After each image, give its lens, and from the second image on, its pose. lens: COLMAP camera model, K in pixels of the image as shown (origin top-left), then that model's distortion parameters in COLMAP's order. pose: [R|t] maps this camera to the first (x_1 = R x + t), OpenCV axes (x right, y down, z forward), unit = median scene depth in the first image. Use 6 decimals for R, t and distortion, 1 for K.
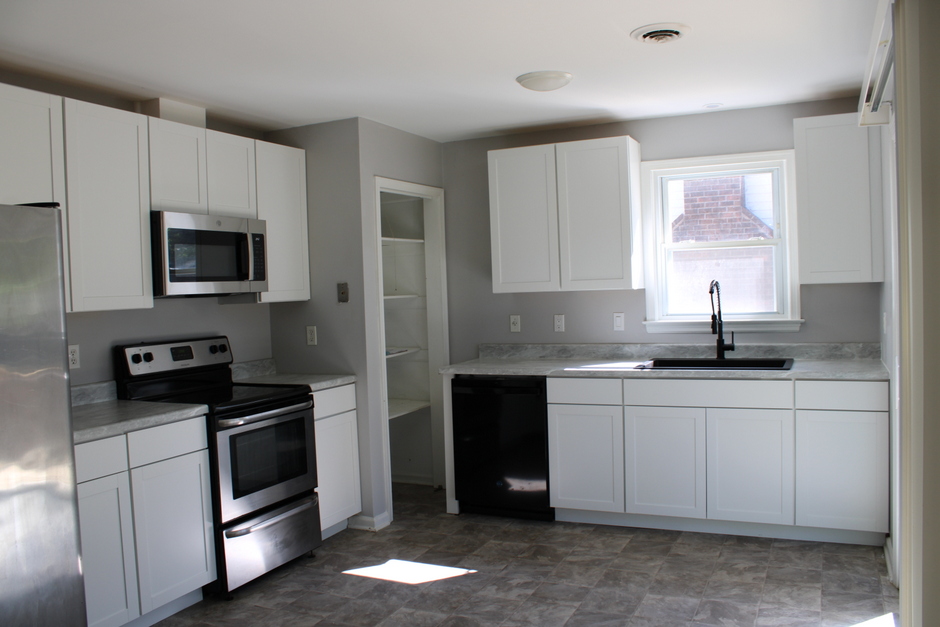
lens RADIAL K [[790.6, 0, 470.2], [0, 790.6, 314.3], [0, 0, 1]] dist [-0.142014, 0.126832]
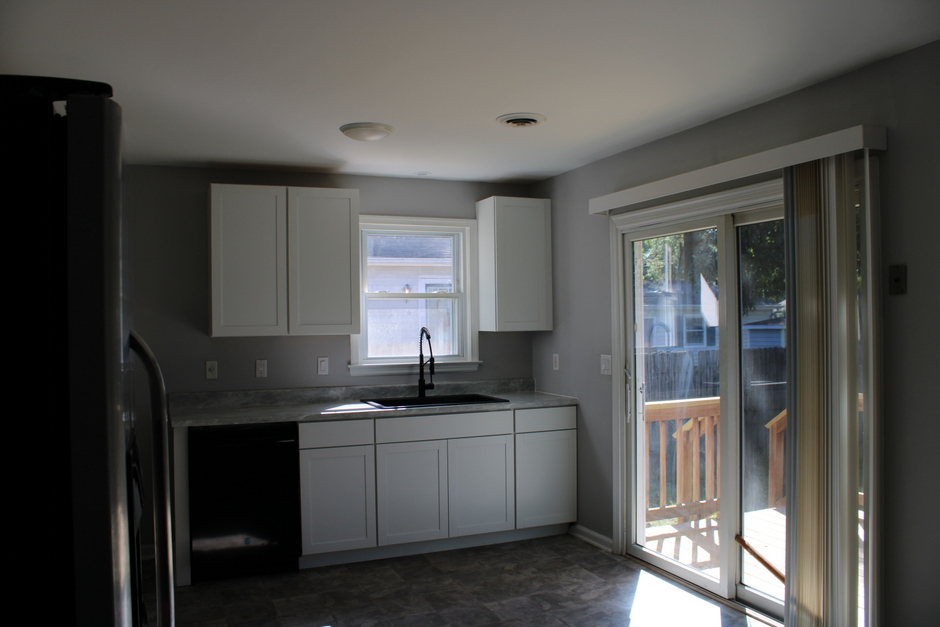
lens RADIAL K [[790.6, 0, 487.3], [0, 790.6, 310.5], [0, 0, 1]] dist [-0.142014, 0.126832]
pose [[0.664202, 0.033264, 0.746813, -0.500760], [0.013449, 0.998316, -0.056428, -0.002136], [-0.747432, 0.047523, 0.662636, 0.176669]]
